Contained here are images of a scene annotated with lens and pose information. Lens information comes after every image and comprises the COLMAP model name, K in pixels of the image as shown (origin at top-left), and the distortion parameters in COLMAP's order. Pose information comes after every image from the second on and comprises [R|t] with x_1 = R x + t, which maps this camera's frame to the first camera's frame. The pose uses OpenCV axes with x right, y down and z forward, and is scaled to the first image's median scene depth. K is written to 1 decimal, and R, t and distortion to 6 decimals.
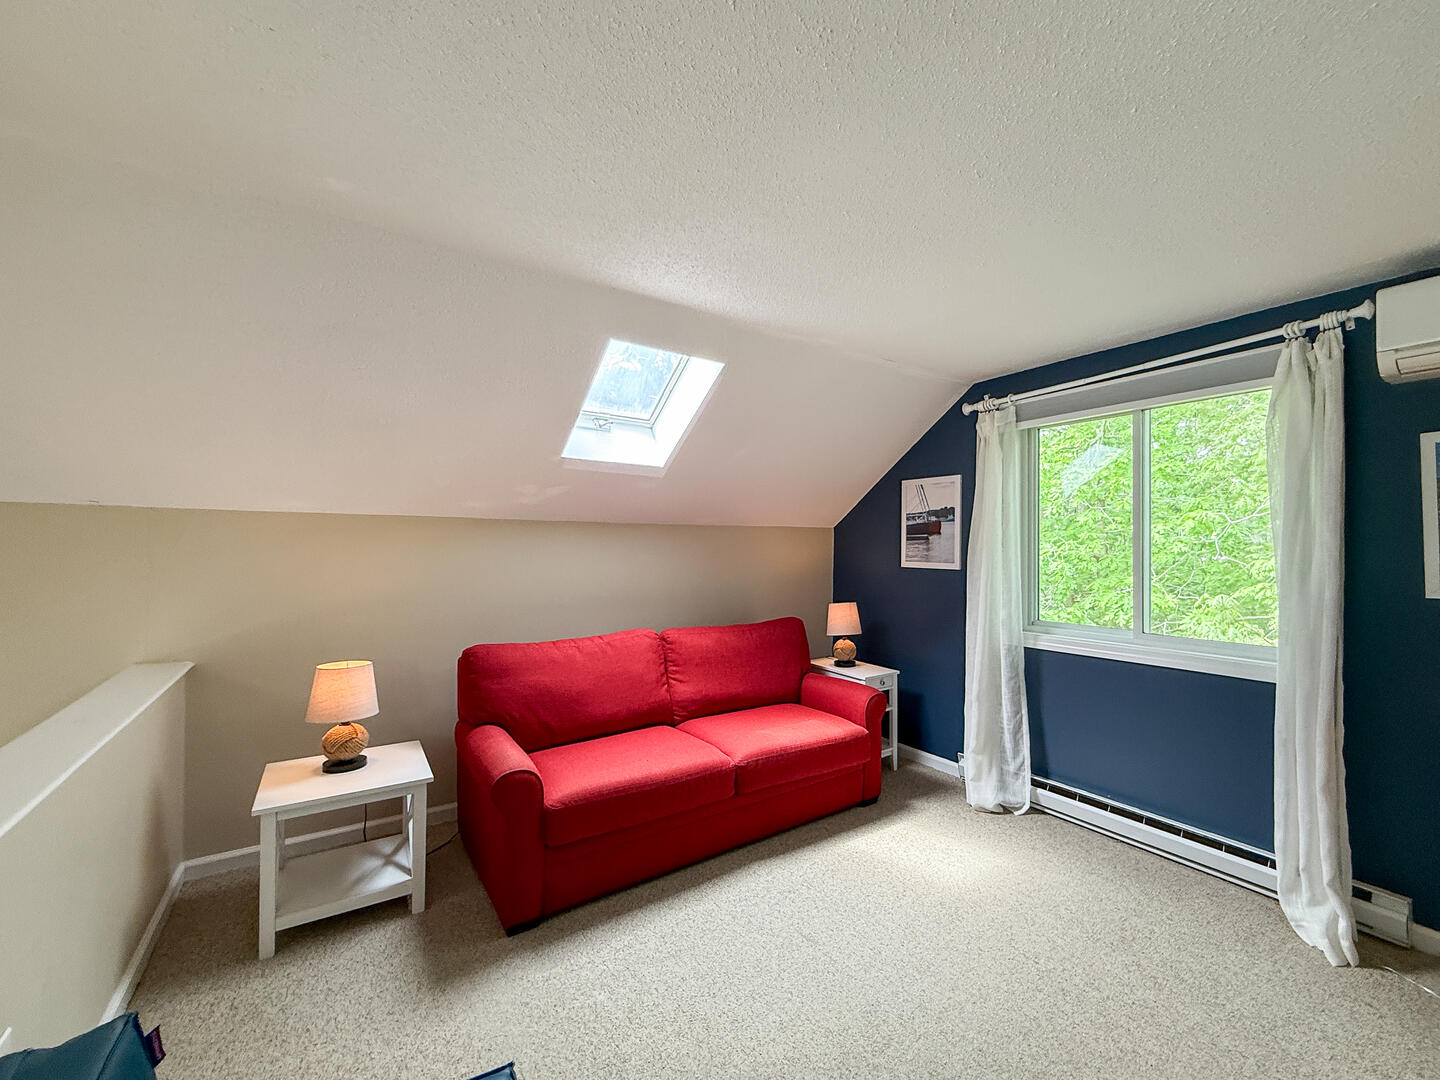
lens RADIAL K [[580.1, 0, 717.5], [0, 580.1, 546.1], [0, 0, 1]] dist [0.000413, -0.000462]
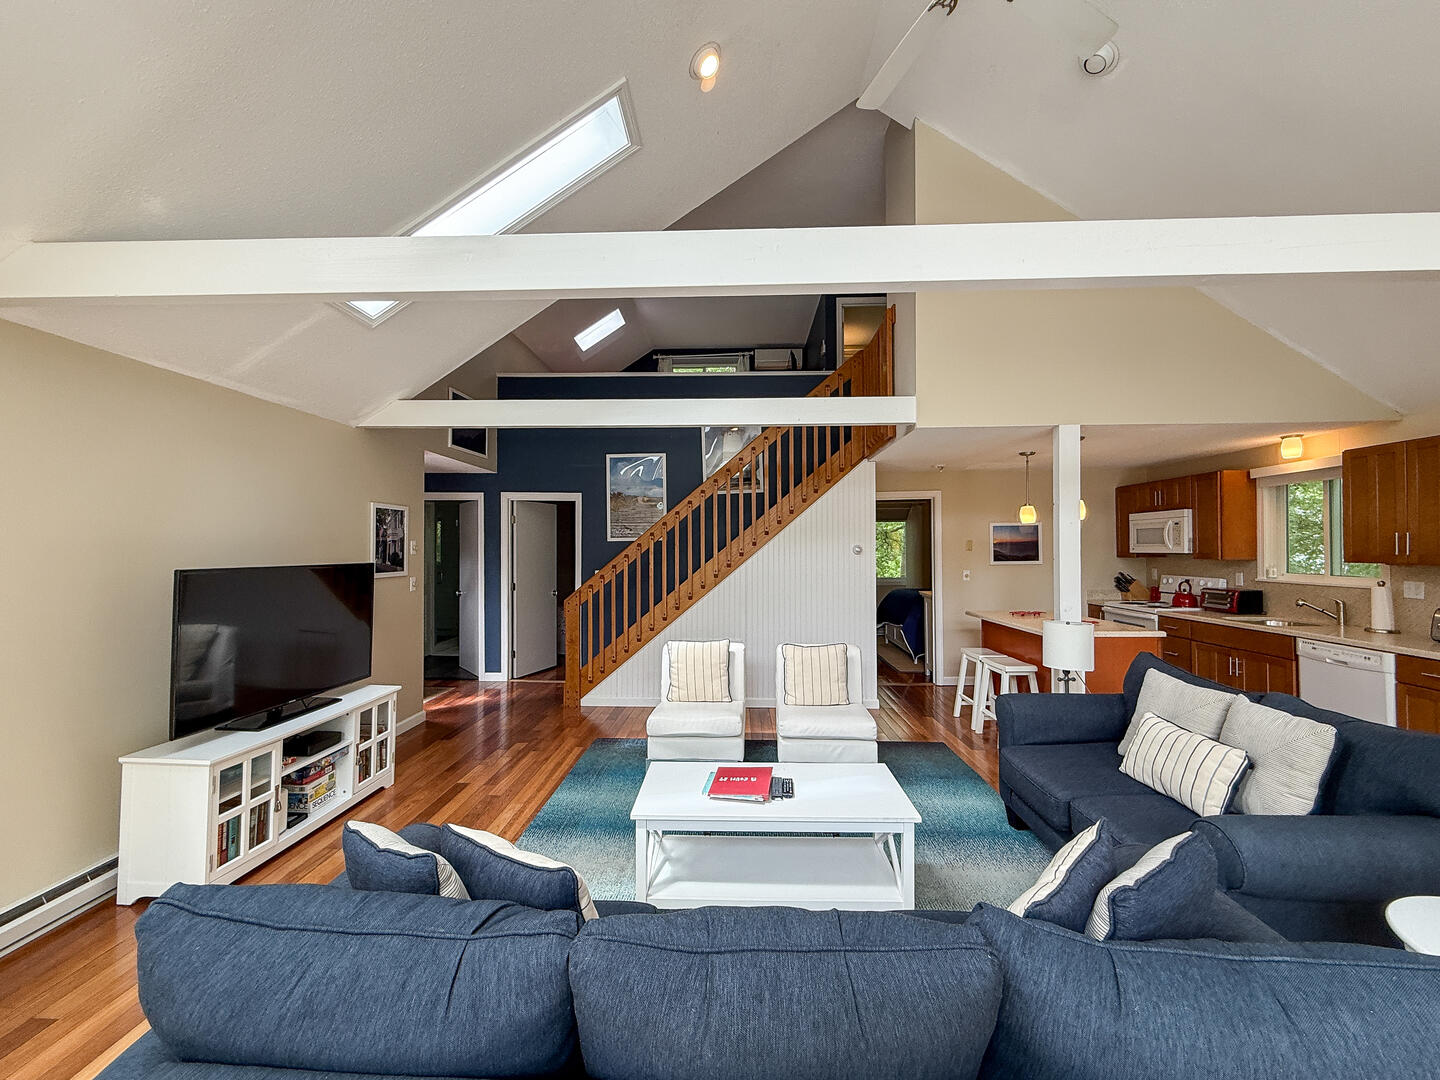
lens RADIAL K [[580.1, 0, 729.5], [0, 580.1, 544.2], [0, 0, 1]] dist [0.000413, -0.000462]
pose [[0.569841, 0.000161, 0.821755, -2.694007], [-0.000758, 1.000000, 0.000330, 1.078914], [-0.821755, -0.000811, 0.569841, -1.447203]]
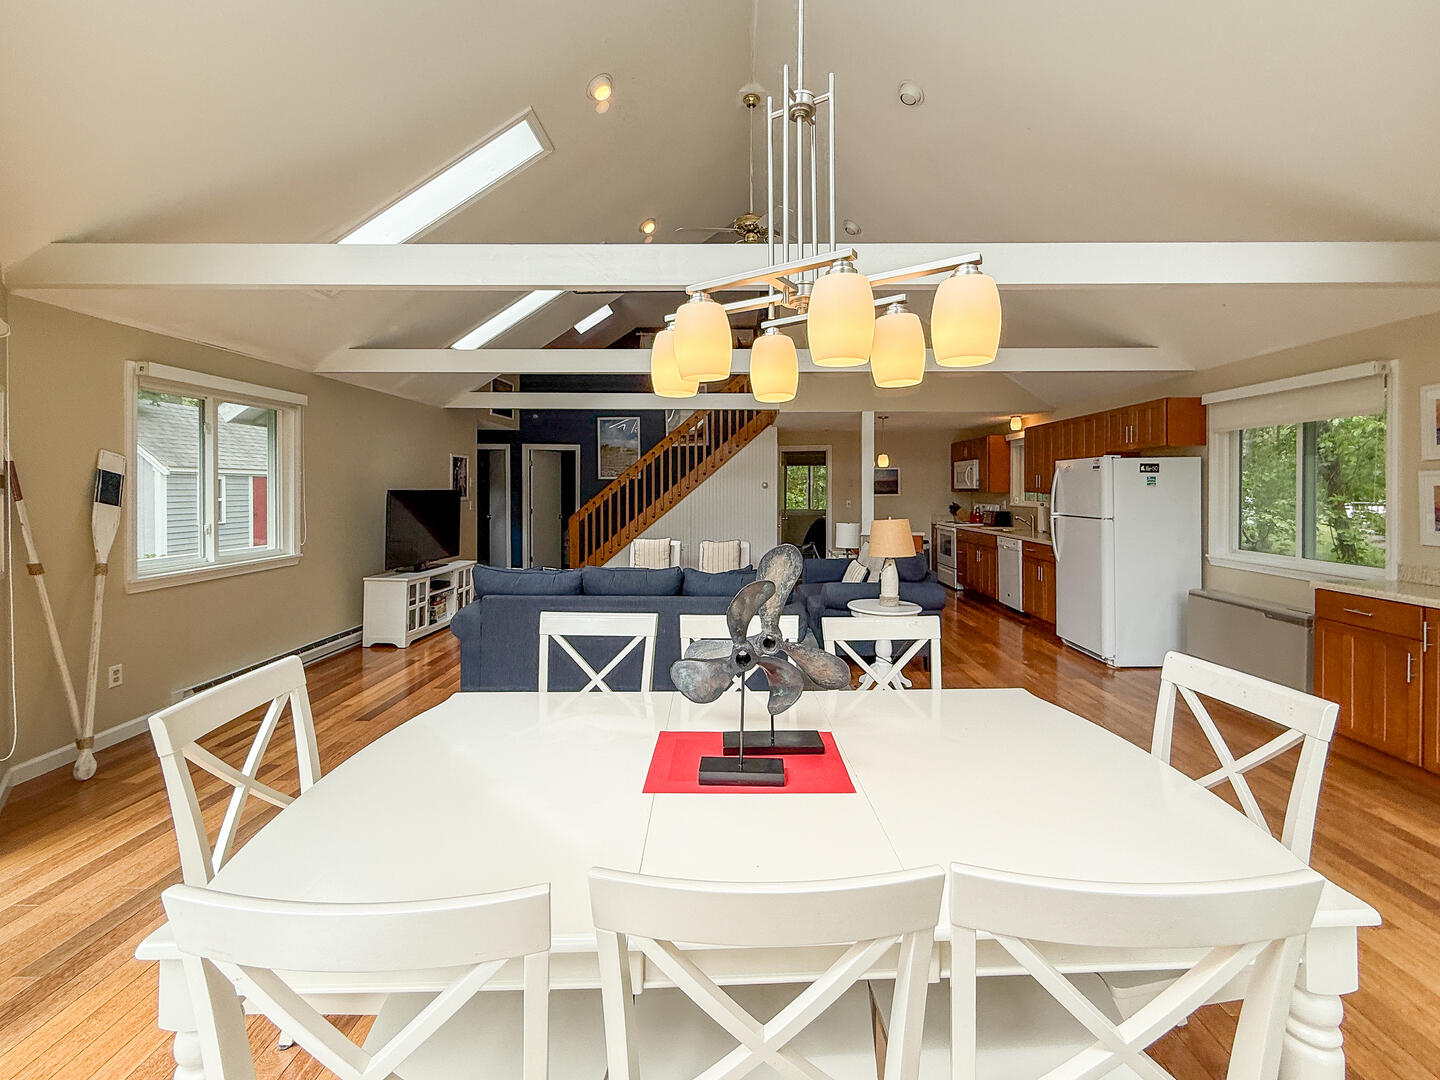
lens RADIAL K [[580.1, 0, 743.0], [0, 580.1, 490.4], [0, 0, 1]] dist [0.000413, -0.000462]
pose [[0.544129, -0.005968, 0.838980, -3.556574], [-0.005419, 0.999929, 0.010628, 1.098117], [-0.838984, -0.010329, 0.544058, -2.398692]]
